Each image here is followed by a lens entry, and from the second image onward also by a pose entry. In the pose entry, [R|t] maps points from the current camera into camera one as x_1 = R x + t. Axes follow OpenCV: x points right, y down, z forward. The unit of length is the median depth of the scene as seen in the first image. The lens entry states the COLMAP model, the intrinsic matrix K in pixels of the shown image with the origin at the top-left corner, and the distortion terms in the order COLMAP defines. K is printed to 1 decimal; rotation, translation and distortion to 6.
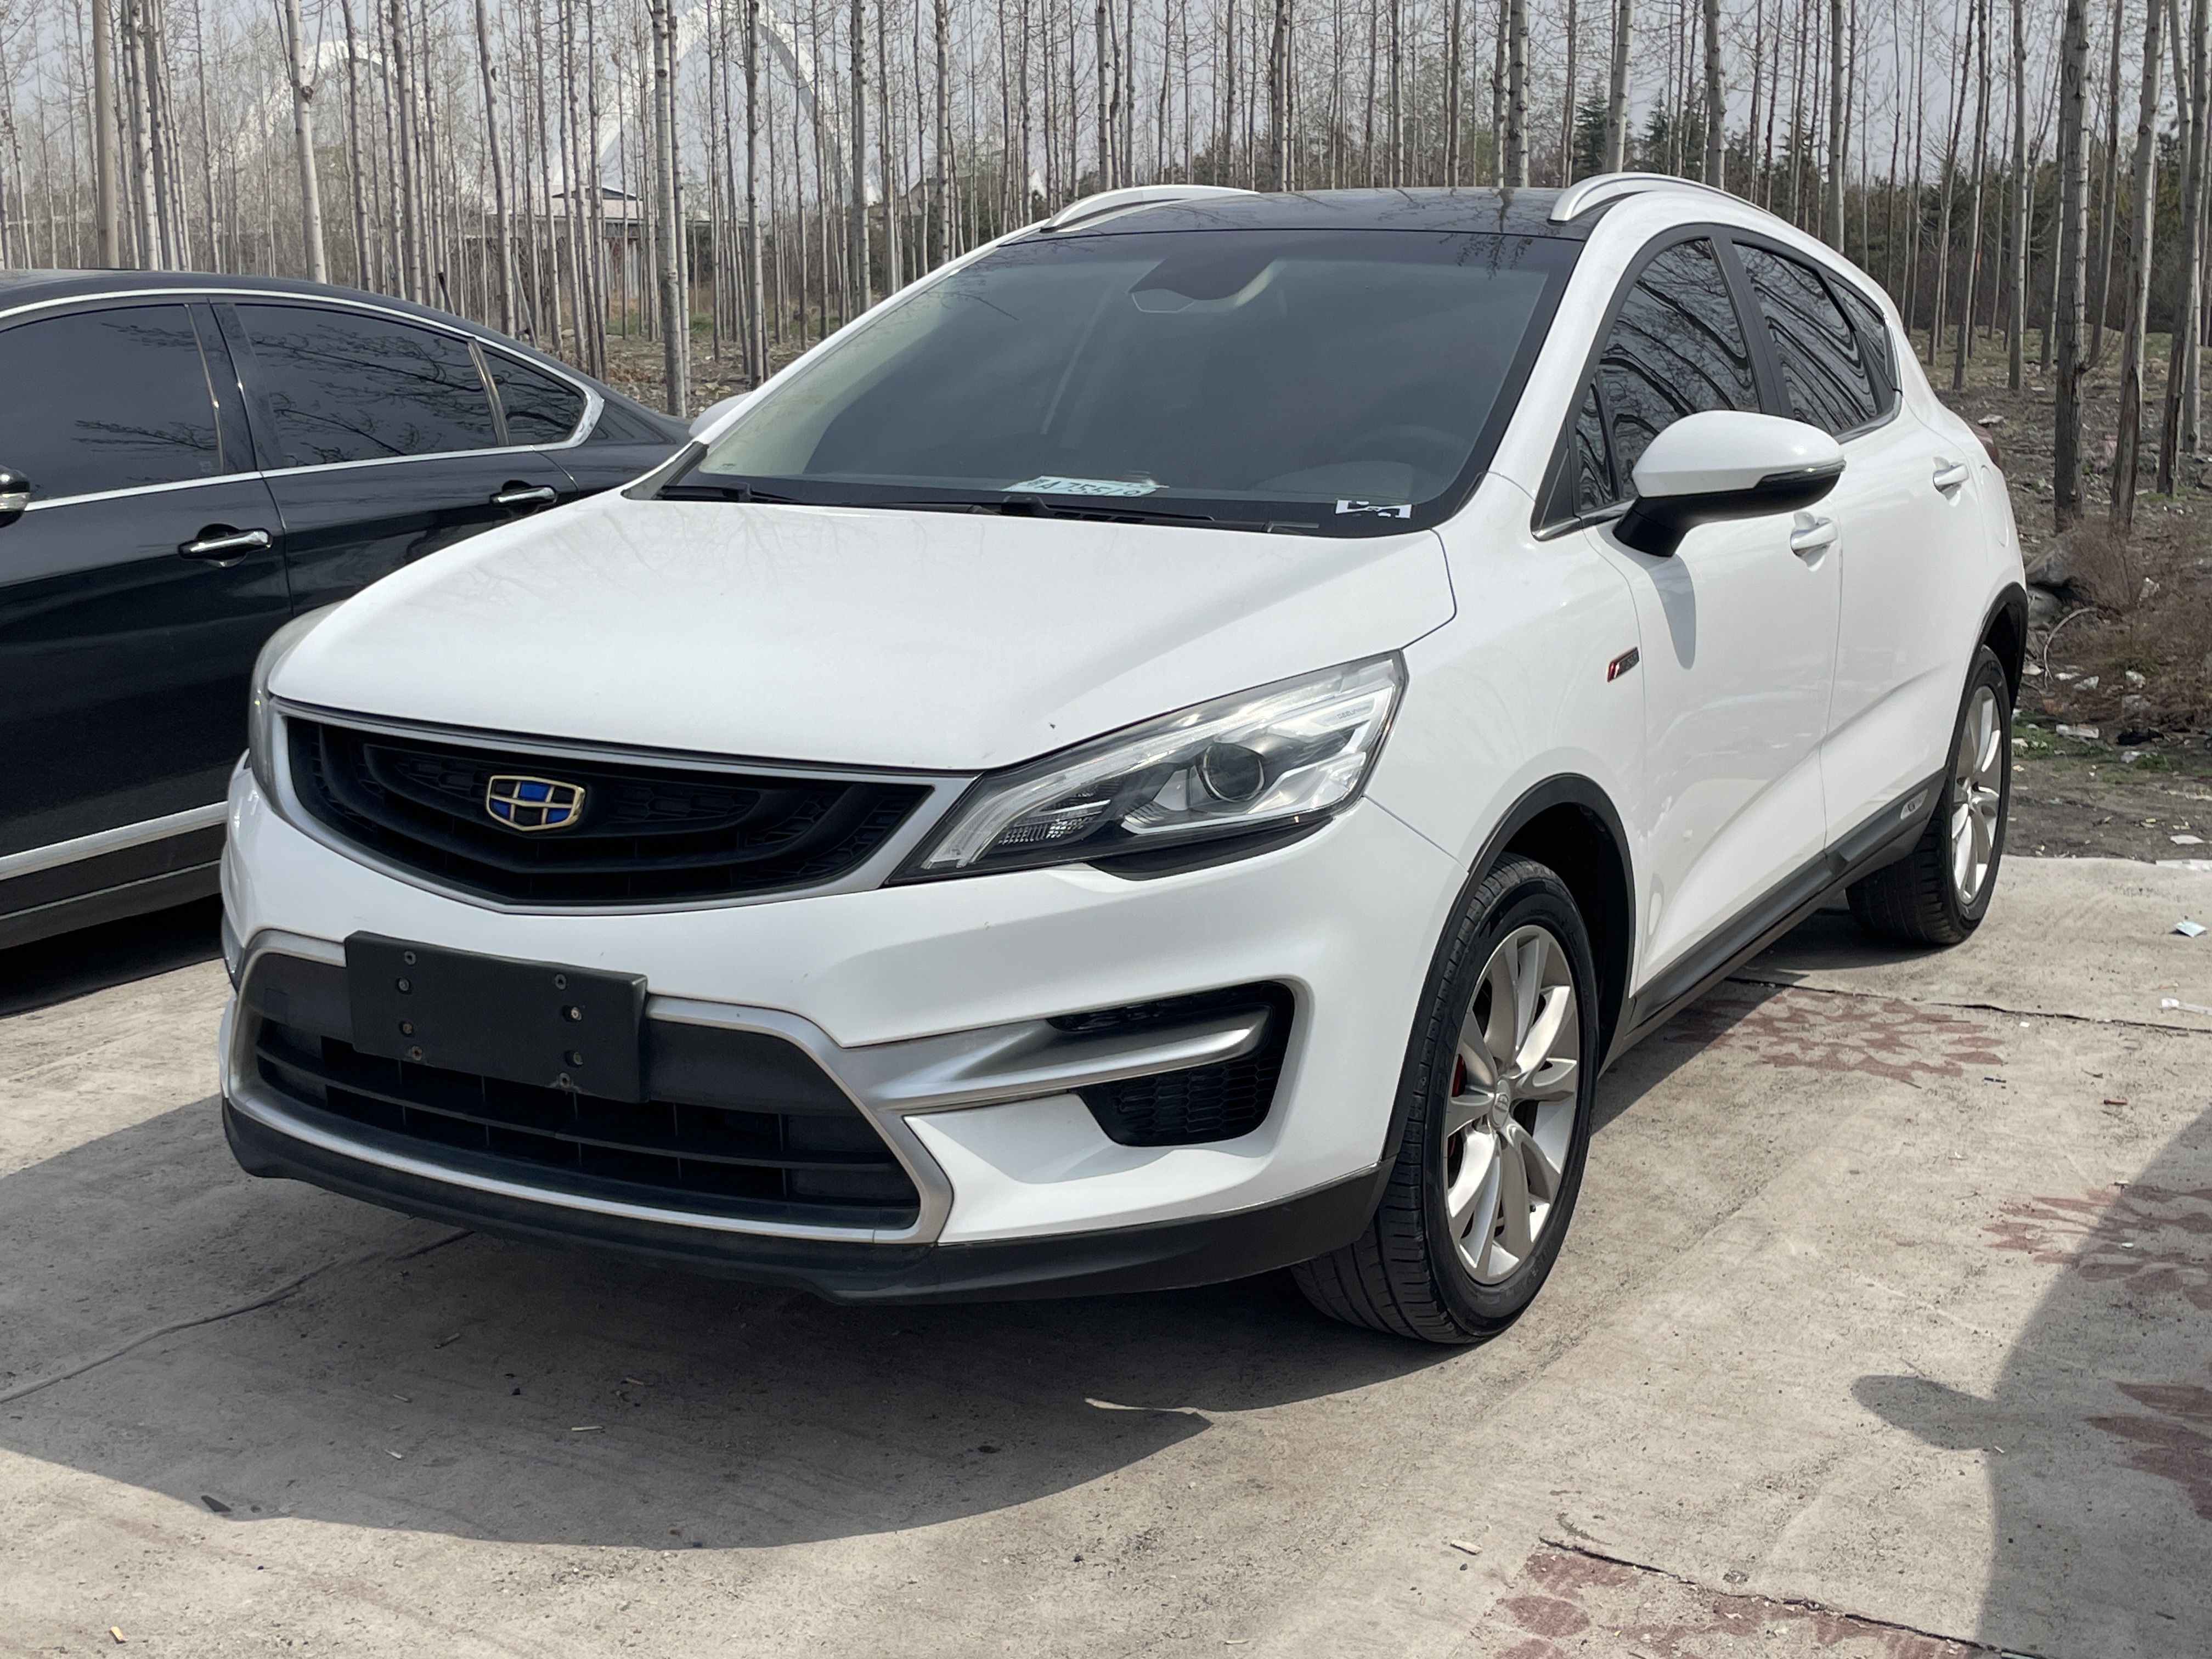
lens RADIAL K [[2697.5, 0, 1106.0], [0, 2697.5, 829.5], [0, 0, 1]] dist [0.023718, 0.021530]
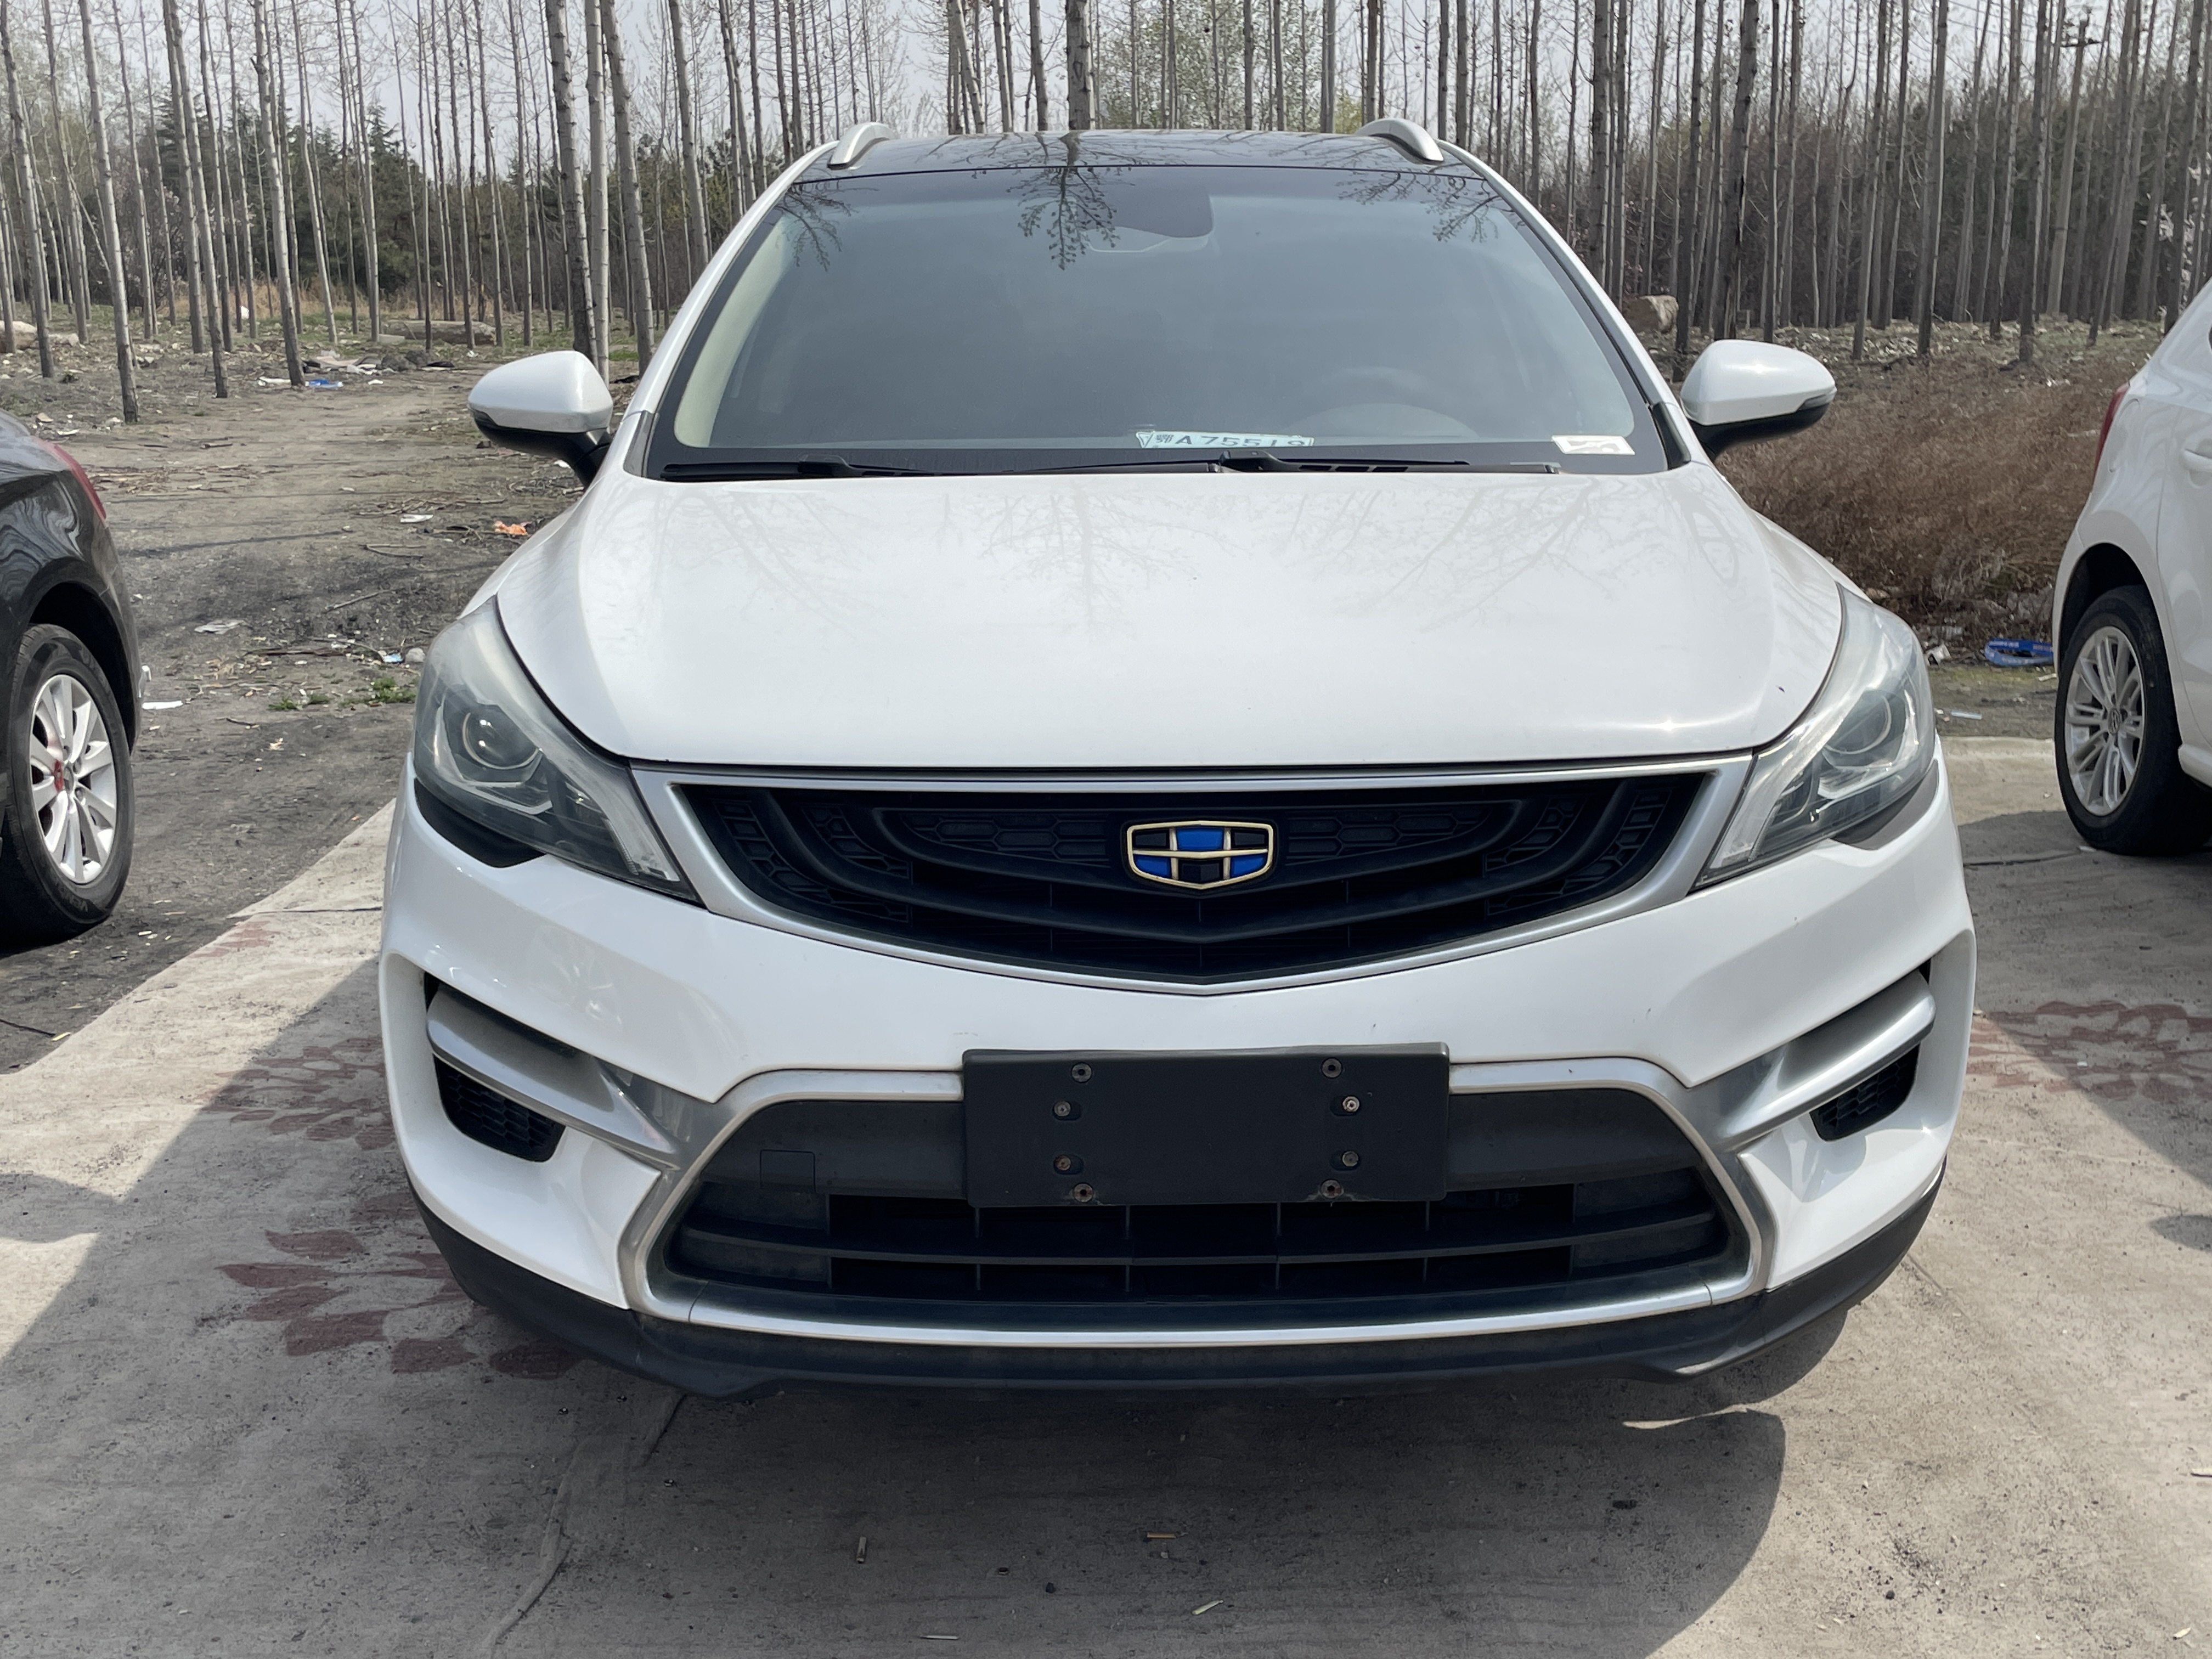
lens RADIAL K [[2451.2, 0, 1101.0], [0, 2451.2, 742.1], [0, 0, 1]] dist [0.009399, 0.016055]
pose [[0.852403, -0.105524, 0.512126, -0.602201], [0.108661, 0.993791, 0.023912, -0.062623], [-0.511470, 0.035266, 0.858577, 0.392356]]
